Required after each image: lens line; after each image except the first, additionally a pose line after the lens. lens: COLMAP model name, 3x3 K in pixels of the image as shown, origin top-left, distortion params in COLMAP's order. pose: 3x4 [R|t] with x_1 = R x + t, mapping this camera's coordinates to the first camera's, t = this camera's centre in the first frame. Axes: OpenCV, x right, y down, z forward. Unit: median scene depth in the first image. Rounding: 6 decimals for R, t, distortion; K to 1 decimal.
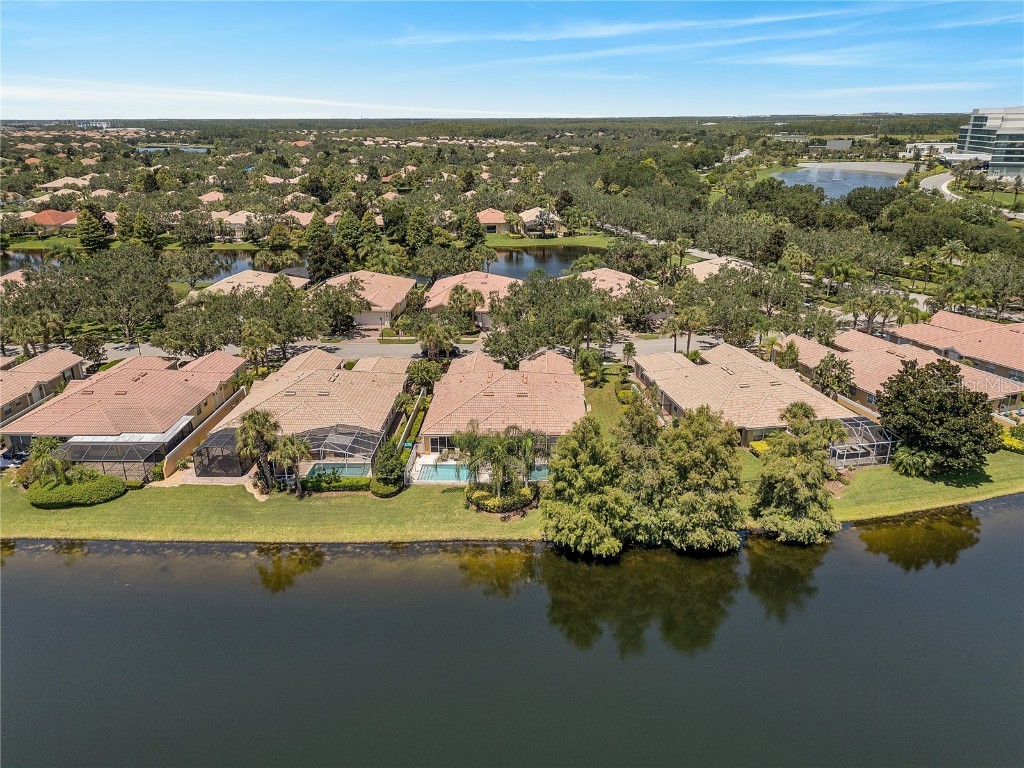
lens RADIAL K [[726.1, 0, 509.8], [0, 726.1, 383.7], [0, 0, 1]] dist [0.031137, -0.005005]
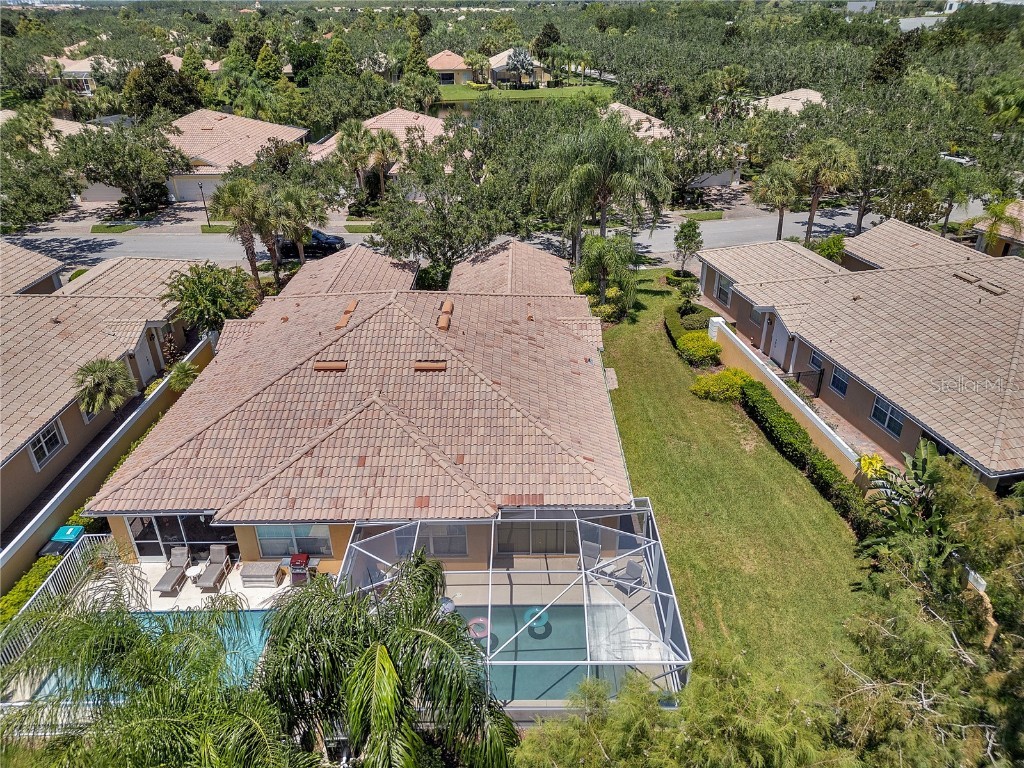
lens RADIAL K [[726.1, 0, 517.0], [0, 726.1, 385.1], [0, 0, 1]] dist [0.031137, -0.005005]
pose [[0.999413, -0.016858, 0.029811, 0.036932], [0.012682, 0.990752, 0.135094, -0.016946], [-0.031813, -0.134636, 0.990384, 0.514066]]
